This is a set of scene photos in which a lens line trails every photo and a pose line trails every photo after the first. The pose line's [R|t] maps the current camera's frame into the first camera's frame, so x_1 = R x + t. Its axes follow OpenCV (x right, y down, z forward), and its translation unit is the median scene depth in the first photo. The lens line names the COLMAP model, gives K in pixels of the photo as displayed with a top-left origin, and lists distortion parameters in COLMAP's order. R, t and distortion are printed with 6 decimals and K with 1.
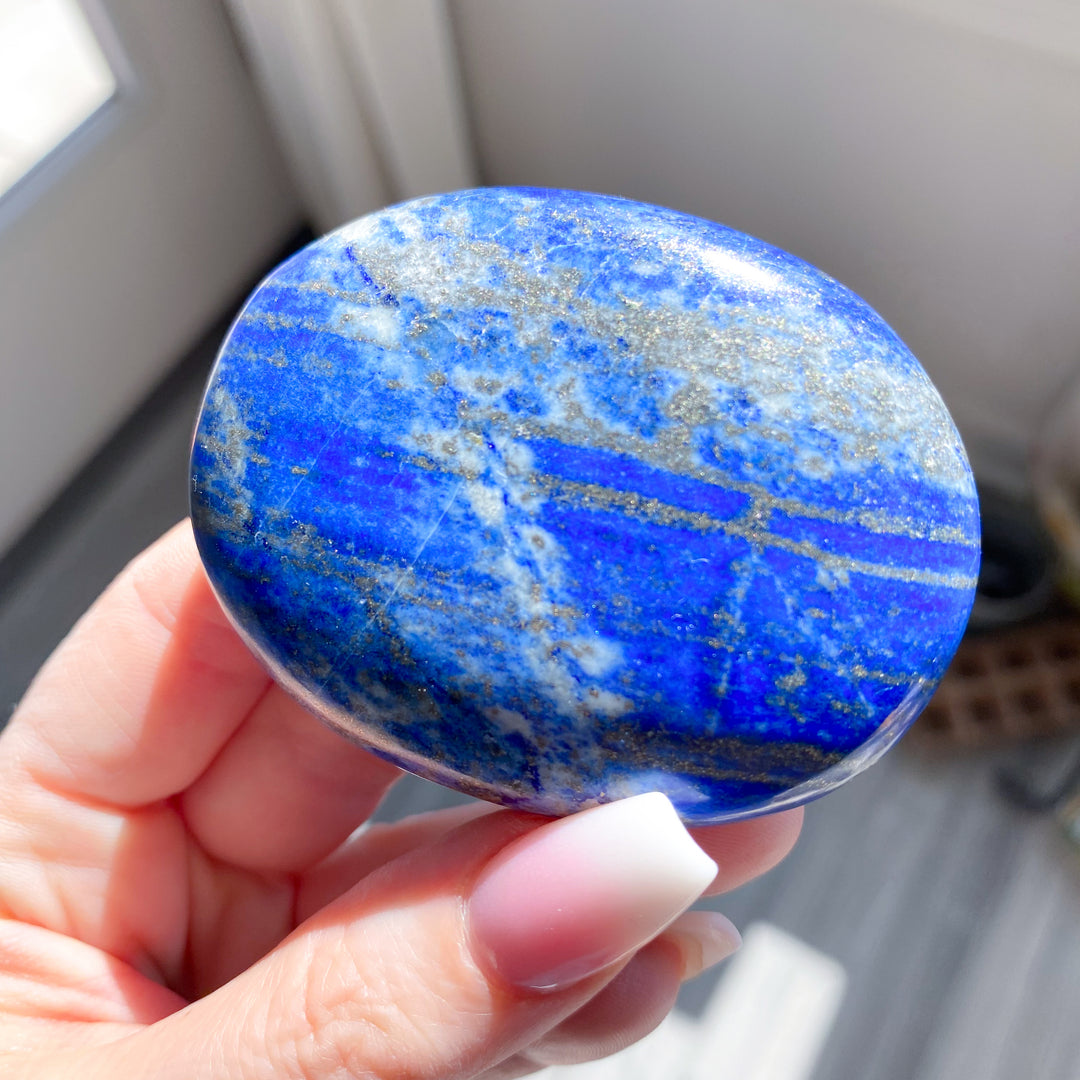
lens RADIAL K [[1134.3, 0, 544.9], [0, 1134.3, 515.1], [0, 0, 1]] dist [0.200524, -0.946090]
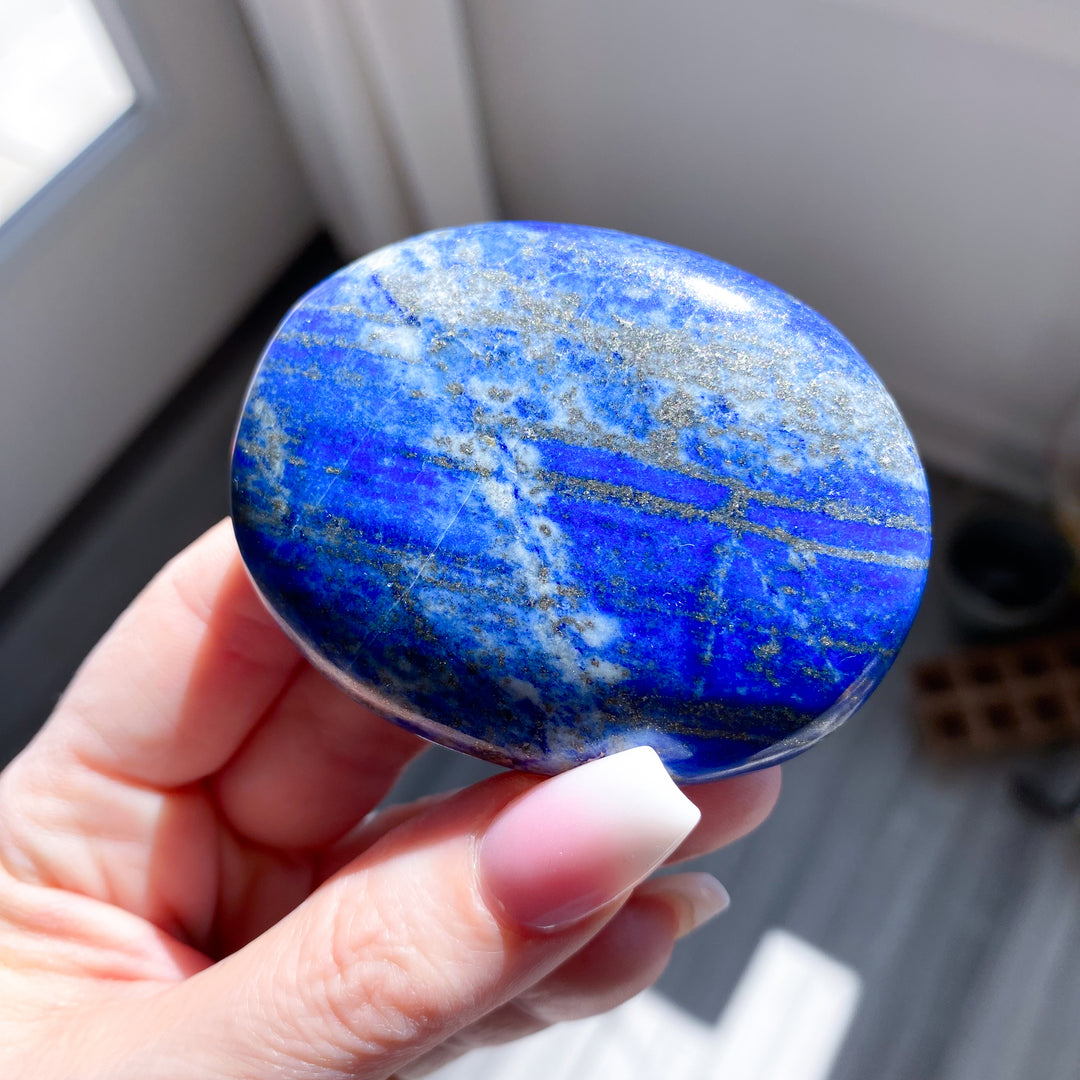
lens RADIAL K [[1134.3, 0, 544.9], [0, 1134.3, 515.1], [0, 0, 1]] dist [0.200524, -0.946090]
pose [[0.999749, -0.005153, 0.021826, -0.030581], [0.005798, 0.999545, -0.029612, 0.041415], [-0.021663, 0.029731, 0.999323, -0.138498]]
